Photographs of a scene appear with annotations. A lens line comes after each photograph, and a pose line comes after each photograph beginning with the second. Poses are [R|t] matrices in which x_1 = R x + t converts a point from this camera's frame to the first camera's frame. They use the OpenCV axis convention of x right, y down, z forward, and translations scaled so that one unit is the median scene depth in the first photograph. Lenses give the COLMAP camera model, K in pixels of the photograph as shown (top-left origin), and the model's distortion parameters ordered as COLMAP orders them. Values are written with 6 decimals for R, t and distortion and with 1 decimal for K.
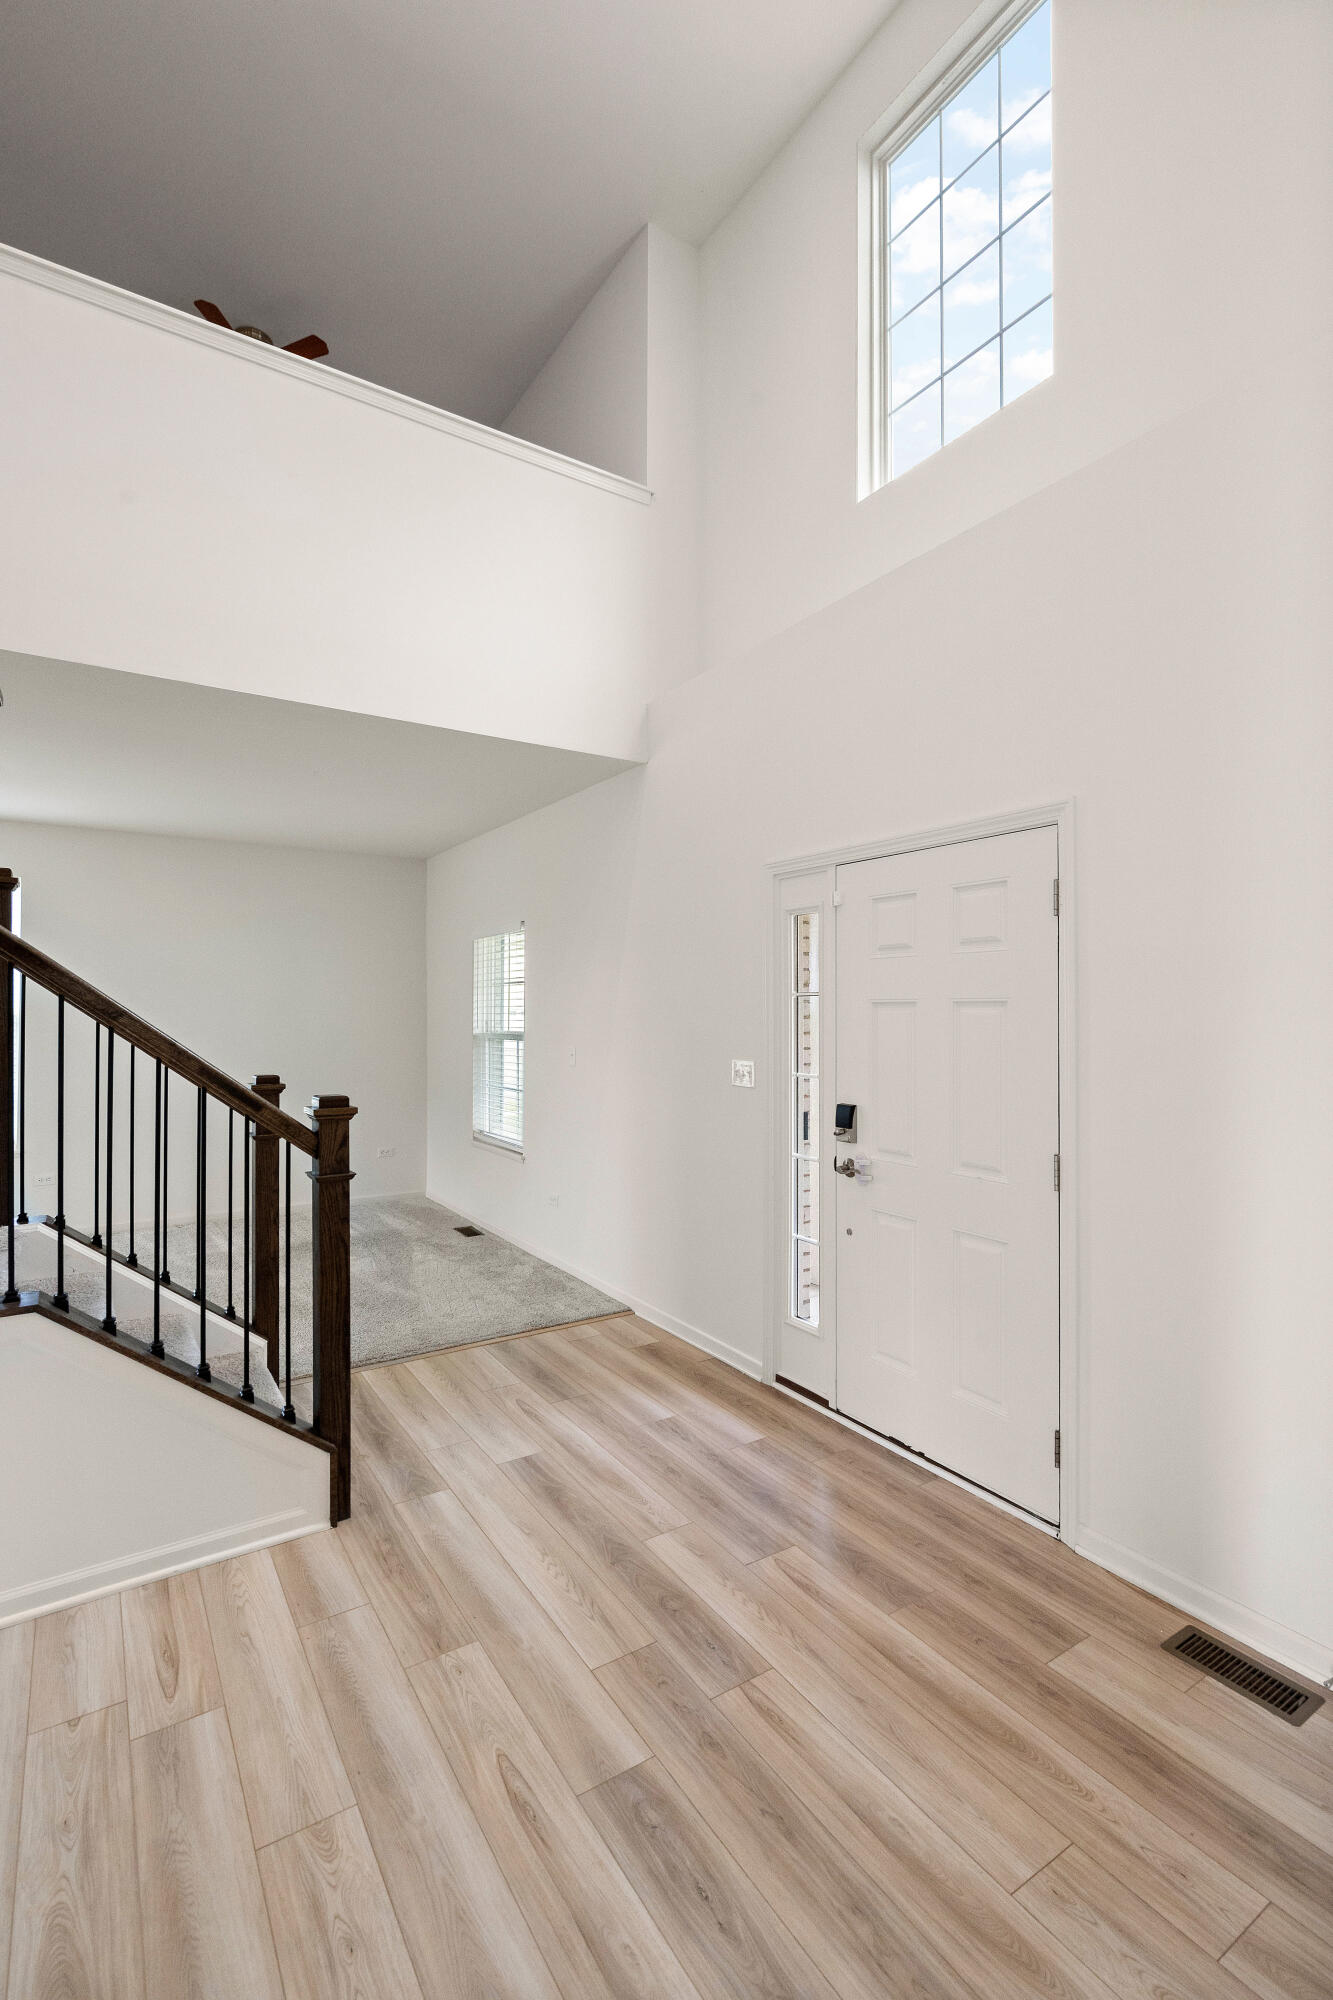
lens RADIAL K [[907.7, 0, 666.5], [0, 907.7, 1000.0], [0, 0, 1]] dist [0.000008, 0.000285]
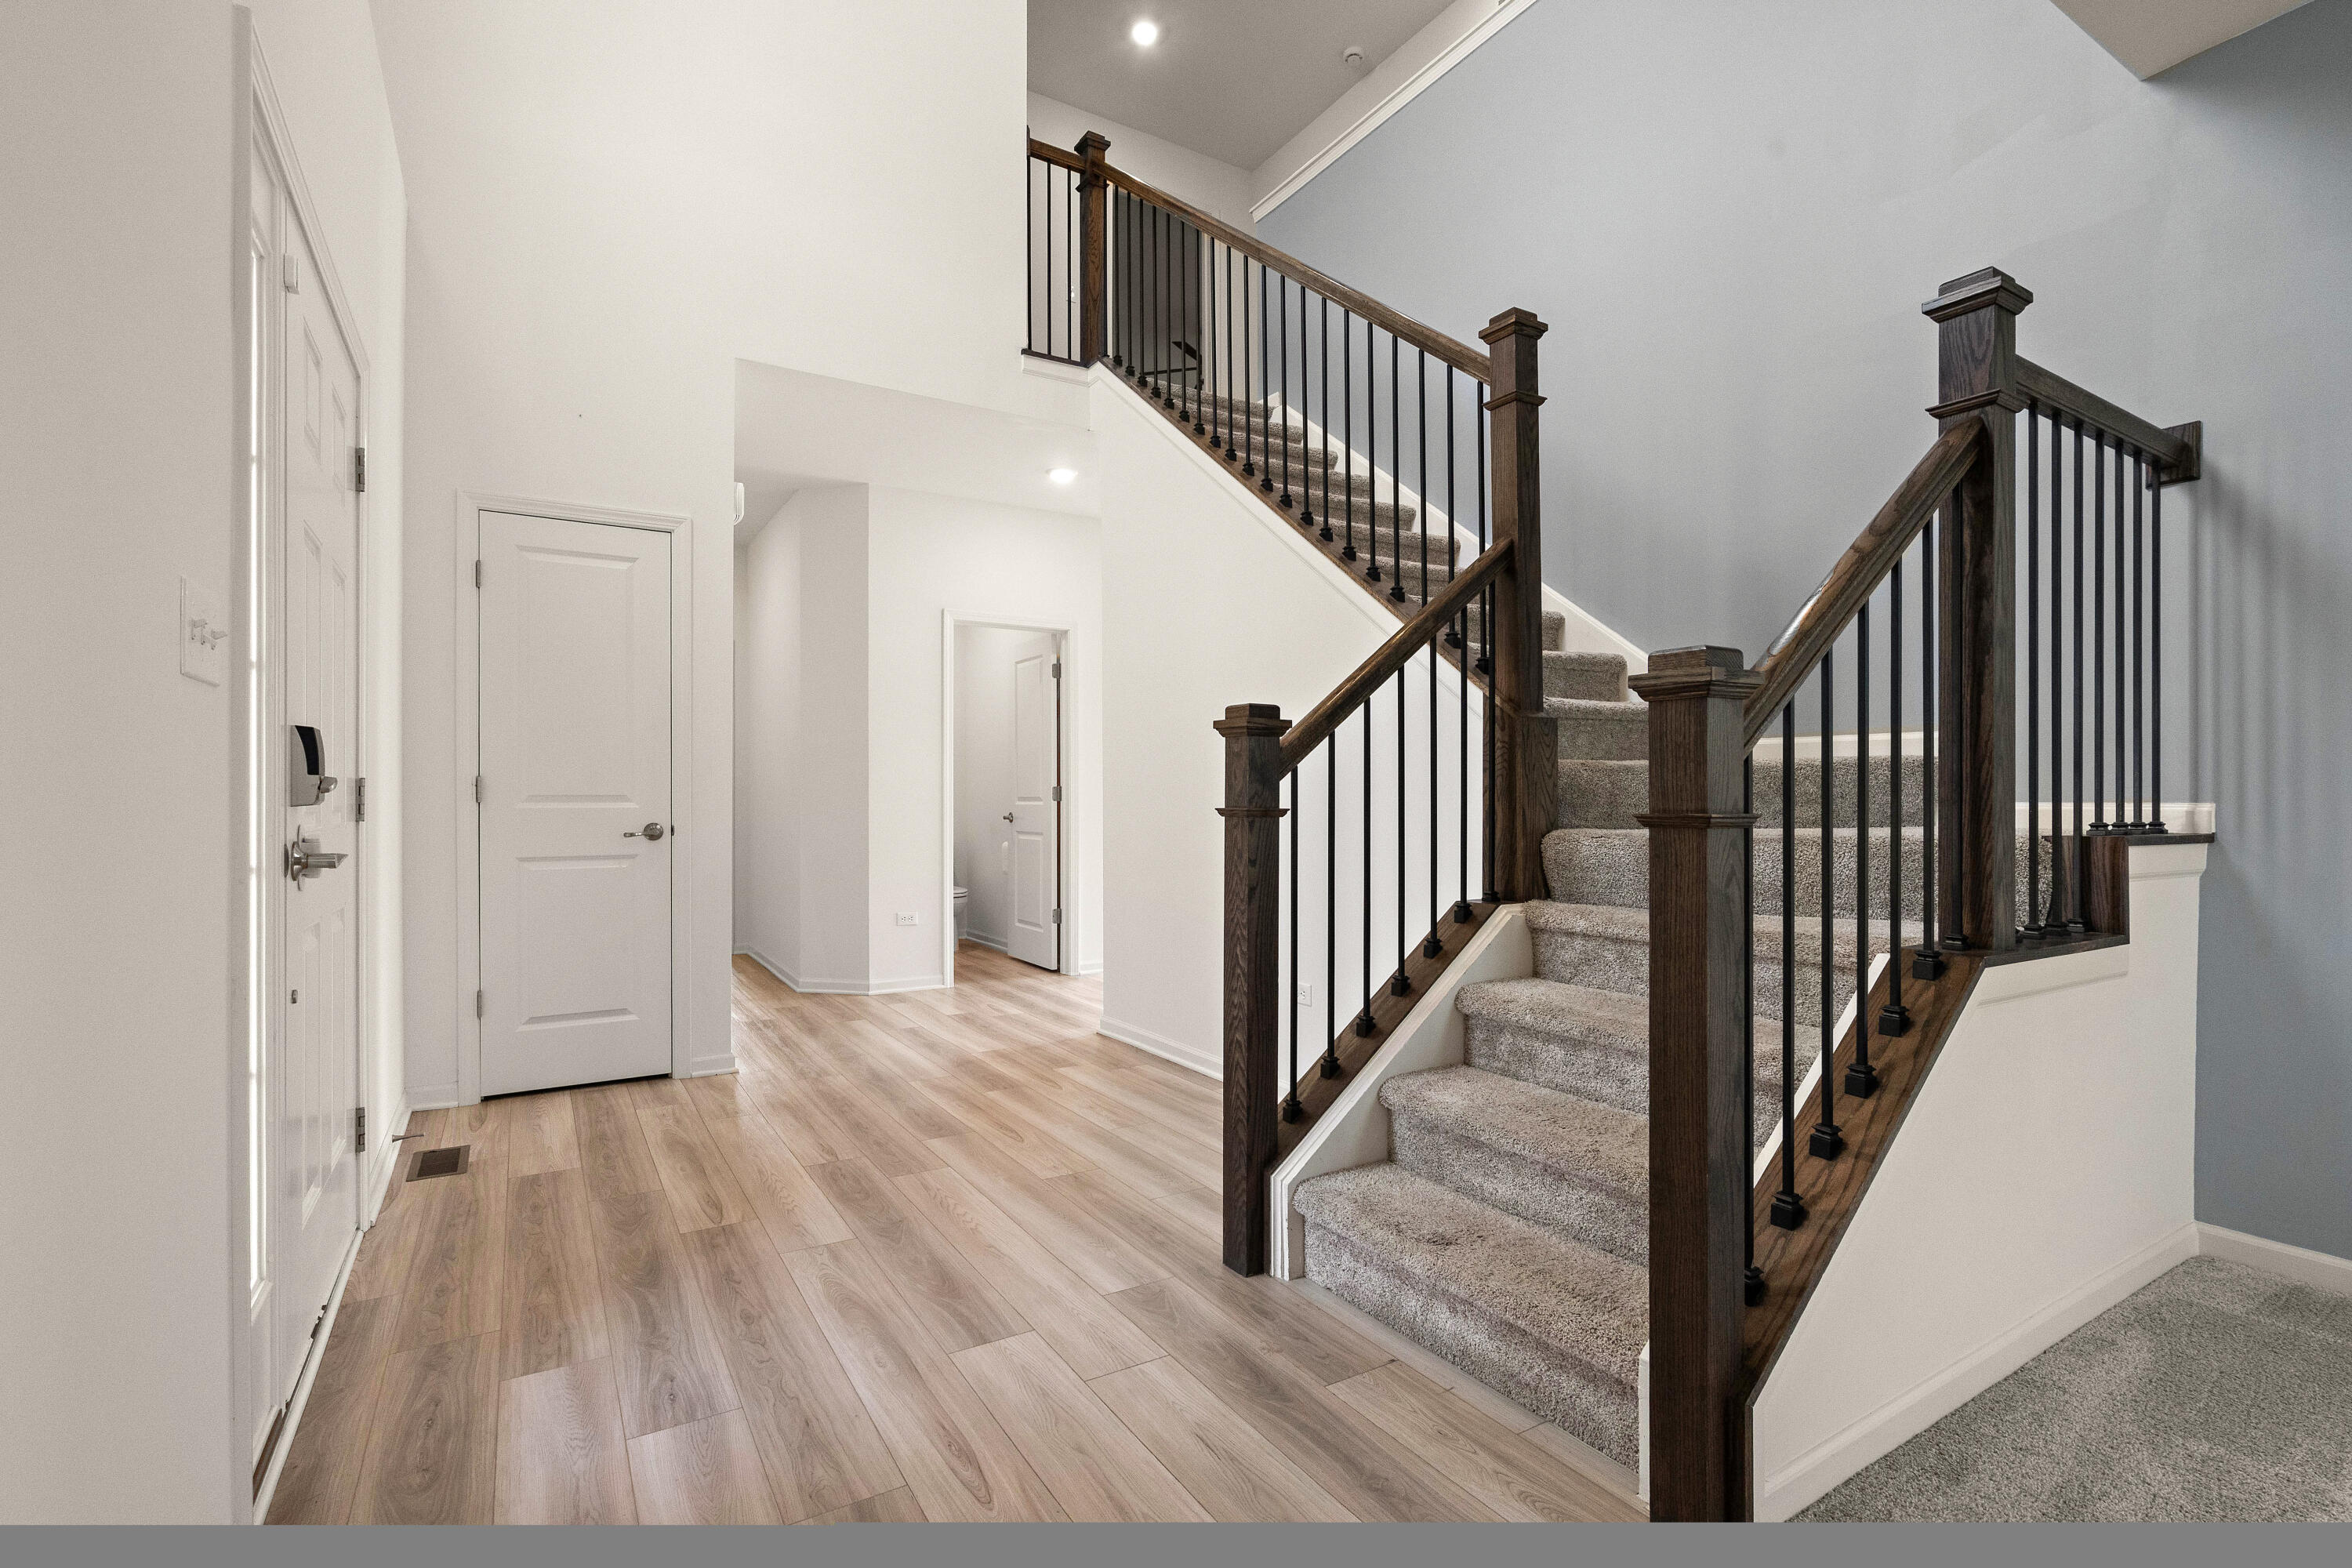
lens RADIAL K [[1067.5, 0, 1179.7], [0, 1067.5, 816.3], [0, 0, 1]] dist [0.000008, 0.000285]
pose [[-0.999701, 0.001093, 0.024442, -0.321813], [0.001110, 0.999999, 0.000697, 0.190942], [-0.024441, 0.000724, -0.999701, 1.819838]]
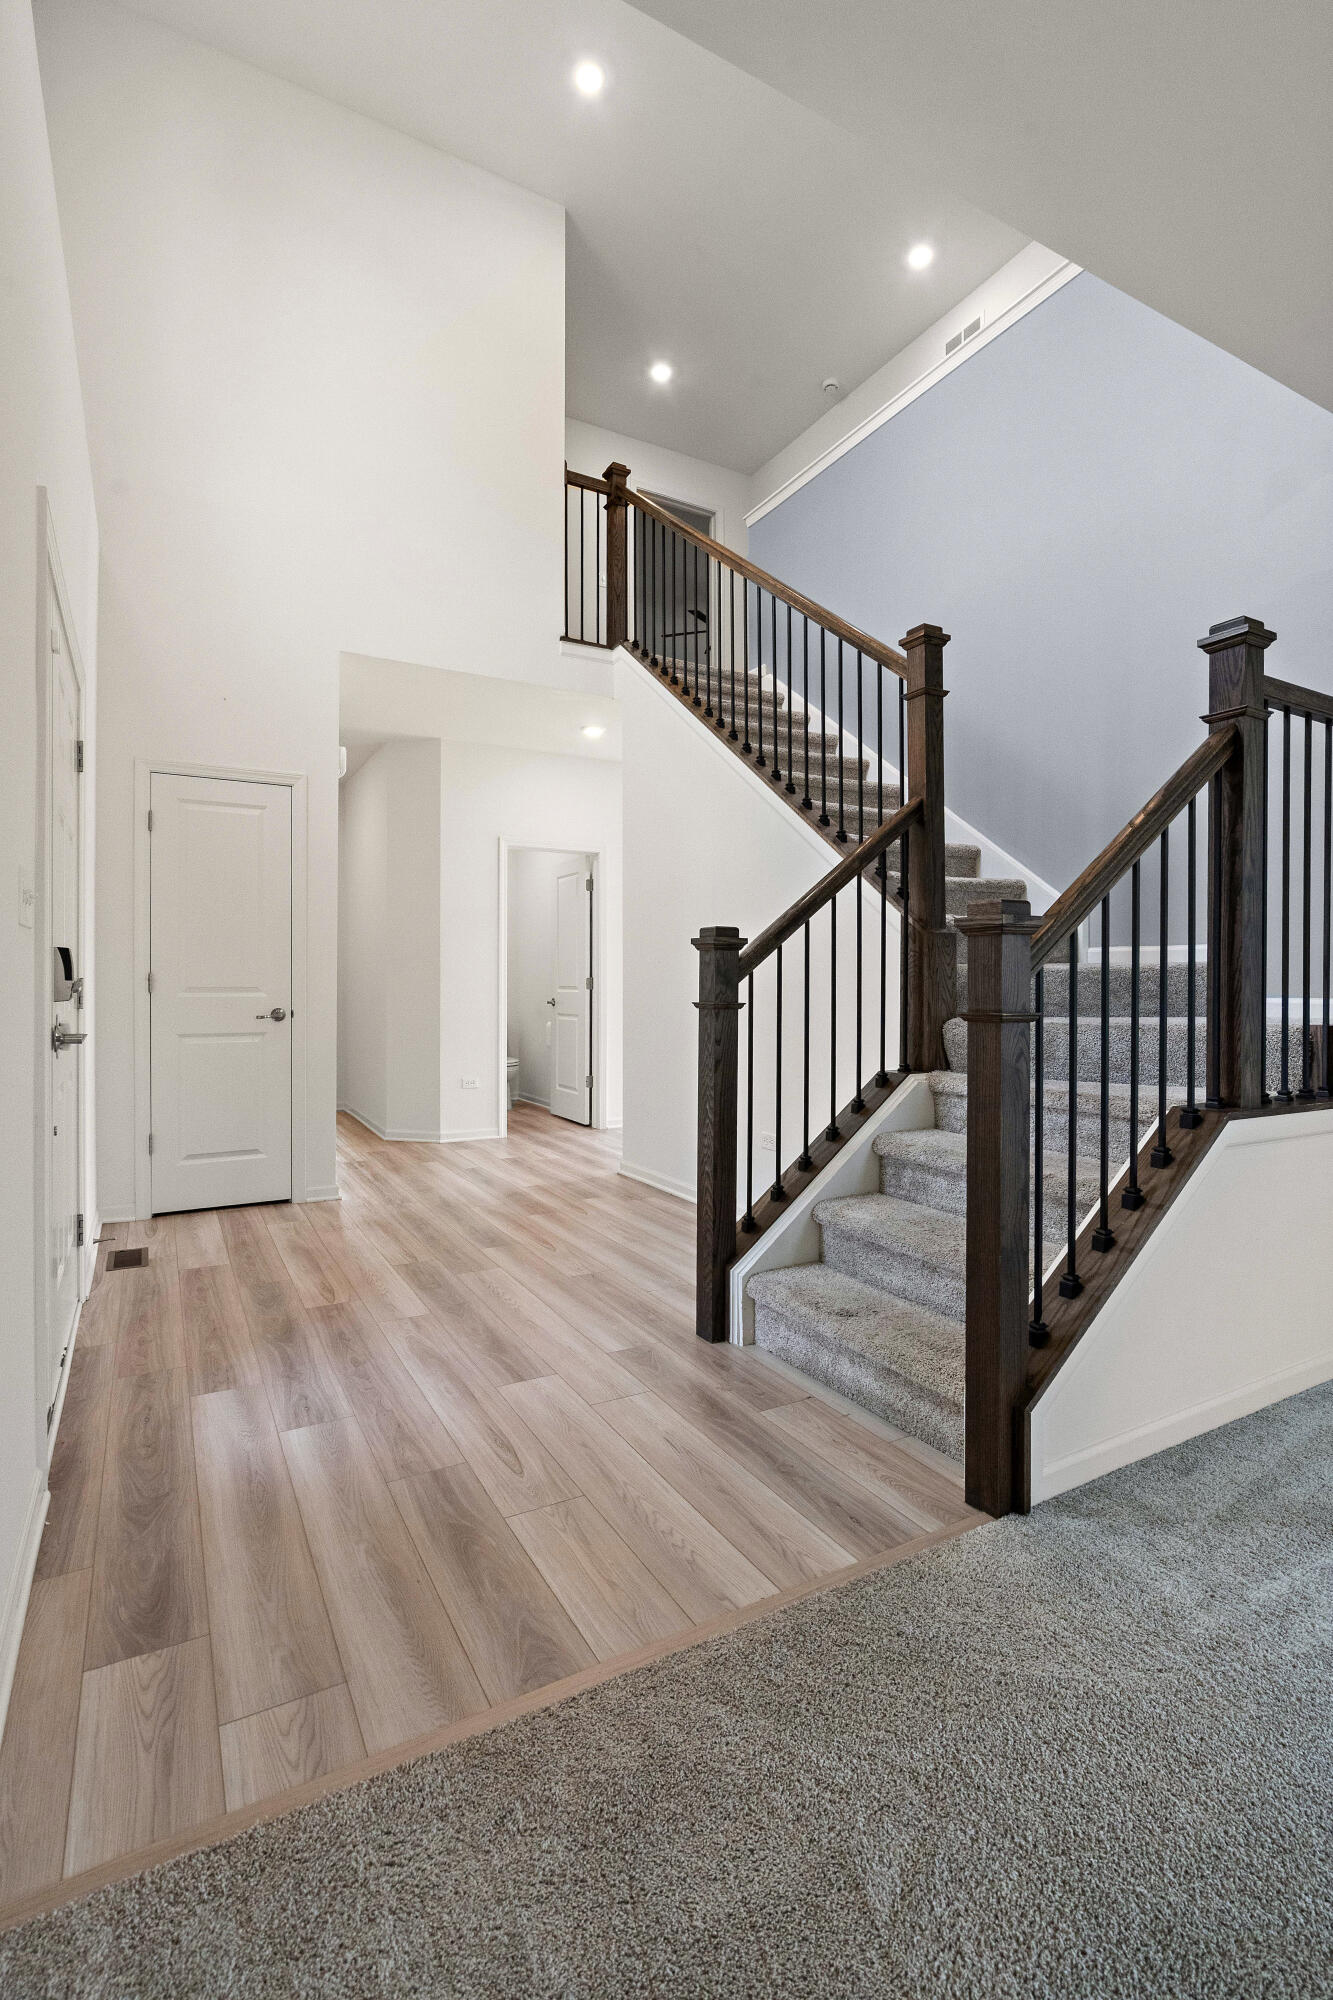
lens RADIAL K [[907.7, 0, 666.5], [0, 907.7, 1000.0], [0, 0, 1]] dist [0.000008, 0.000285]
pose [[-0.998023, -0.002112, 0.062818, -0.364589], [-0.001951, 0.999995, 0.002624, 0.180081], [-0.062823, 0.002496, -0.998022, 1.960871]]
